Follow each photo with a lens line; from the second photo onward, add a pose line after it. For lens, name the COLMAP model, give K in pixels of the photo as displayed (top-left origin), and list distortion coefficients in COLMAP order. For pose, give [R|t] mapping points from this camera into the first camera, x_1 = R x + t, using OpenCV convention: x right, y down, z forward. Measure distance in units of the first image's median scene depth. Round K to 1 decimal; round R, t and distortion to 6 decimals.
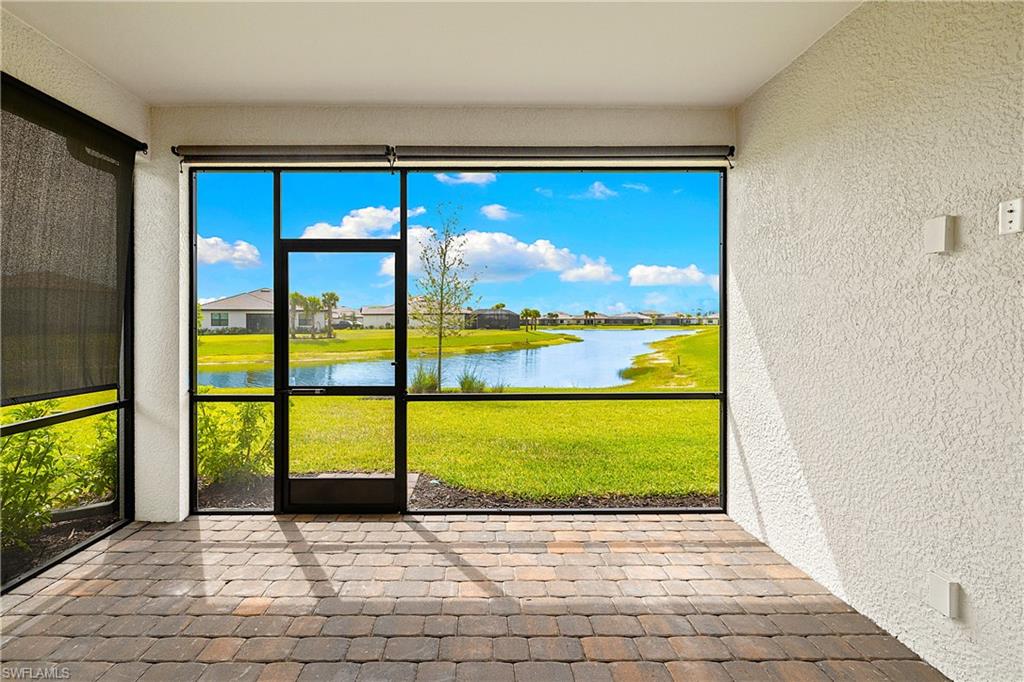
lens RADIAL K [[465.8, 0, 497.4], [0, 465.8, 326.9], [0, 0, 1]] dist [-0.000359, 0.000101]
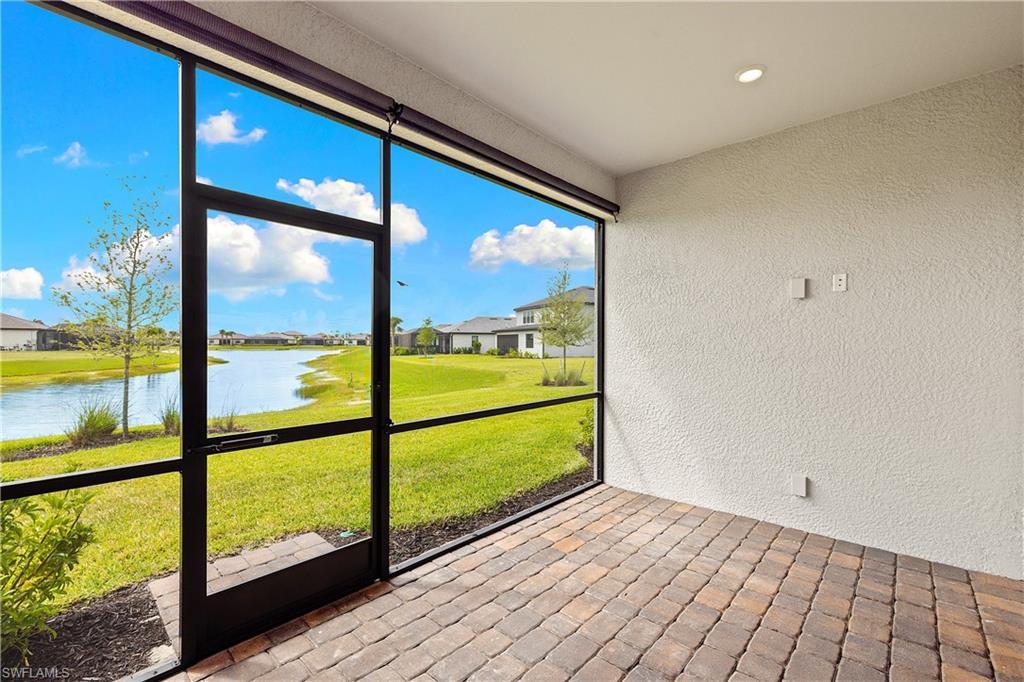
lens RADIAL K [[425.1, 0, 513.9], [0, 425.1, 348.5], [0, 0, 1]] dist [0.001041, -0.000103]
pose [[0.698883, -0.006762, 0.715204, -0.562155], [0.004146, 0.999977, 0.005403, 0.013014], [-0.715224, -0.000811, 0.698894, 0.353173]]
